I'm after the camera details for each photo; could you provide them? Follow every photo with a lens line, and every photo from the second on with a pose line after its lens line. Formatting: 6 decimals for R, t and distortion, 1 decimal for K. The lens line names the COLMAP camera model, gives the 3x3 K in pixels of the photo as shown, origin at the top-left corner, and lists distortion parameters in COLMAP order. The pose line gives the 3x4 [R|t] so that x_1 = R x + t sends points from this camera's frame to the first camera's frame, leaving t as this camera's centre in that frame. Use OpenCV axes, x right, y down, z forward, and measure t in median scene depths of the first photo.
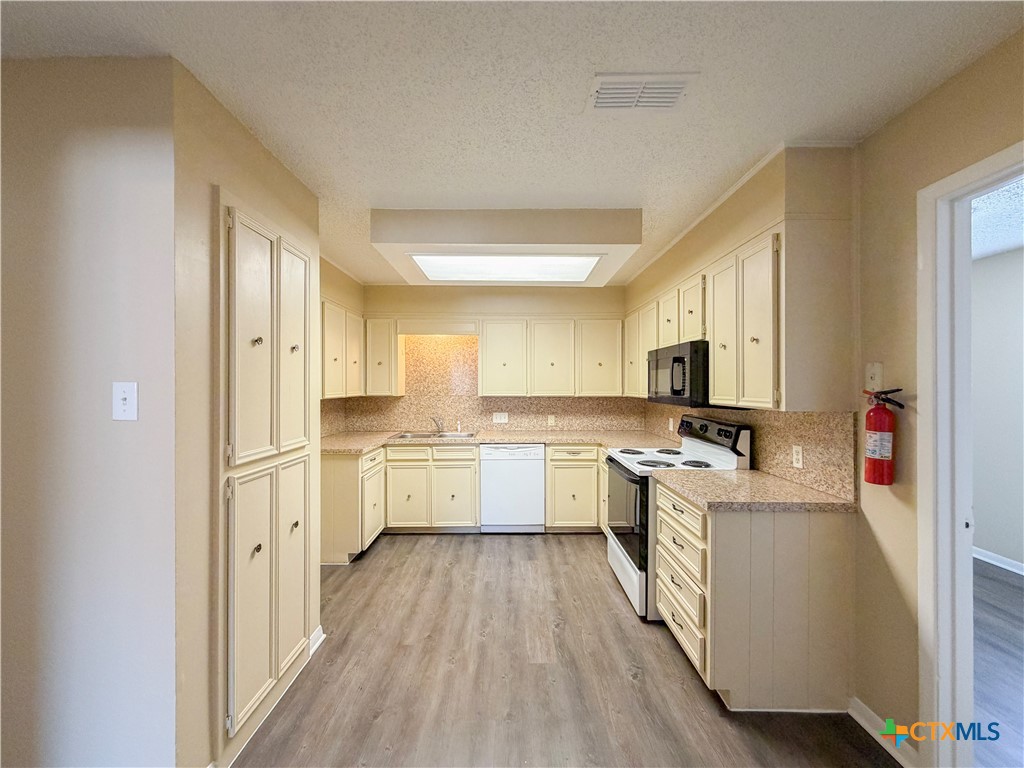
lens RADIAL K [[410.2, 0, 514.6], [0, 410.2, 385.1], [0, 0, 1]] dist [-0.000503, 0.000227]
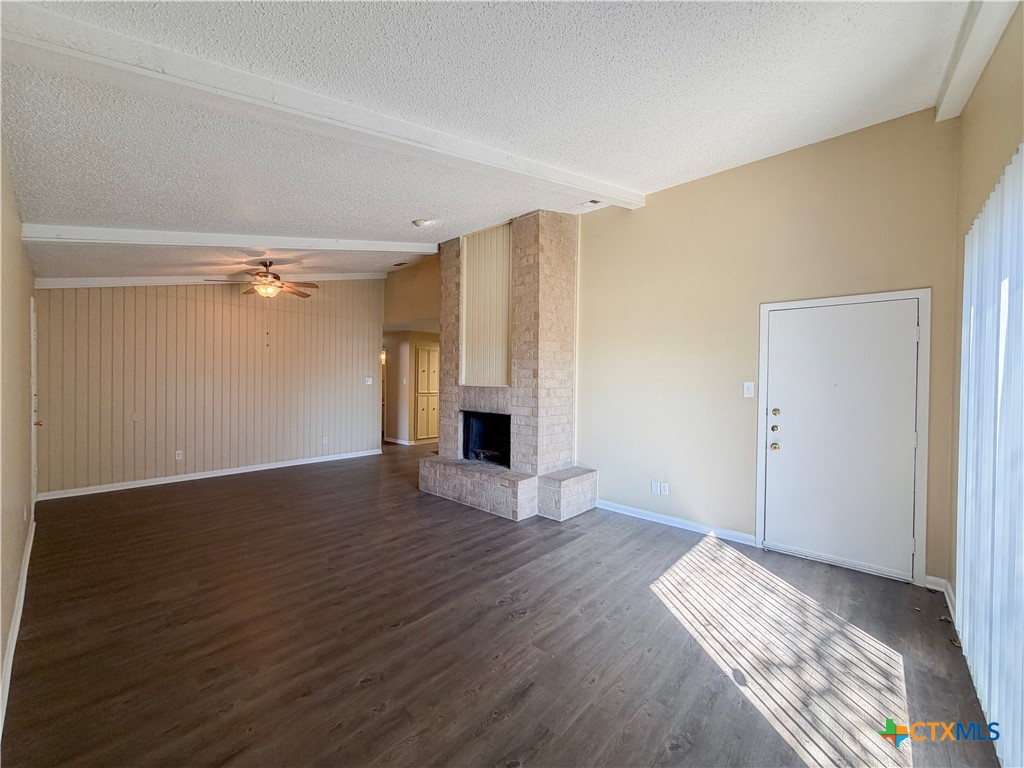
lens RADIAL K [[410.2, 0, 509.0], [0, 410.2, 384.6], [0, 0, 1]] dist [-0.000503, 0.000227]
pose [[0.736239, 0.014219, -0.676572, 3.558638], [-0.012017, 0.999896, 0.007938, 0.012529], [0.676615, 0.002286, 0.736333, -2.050784]]
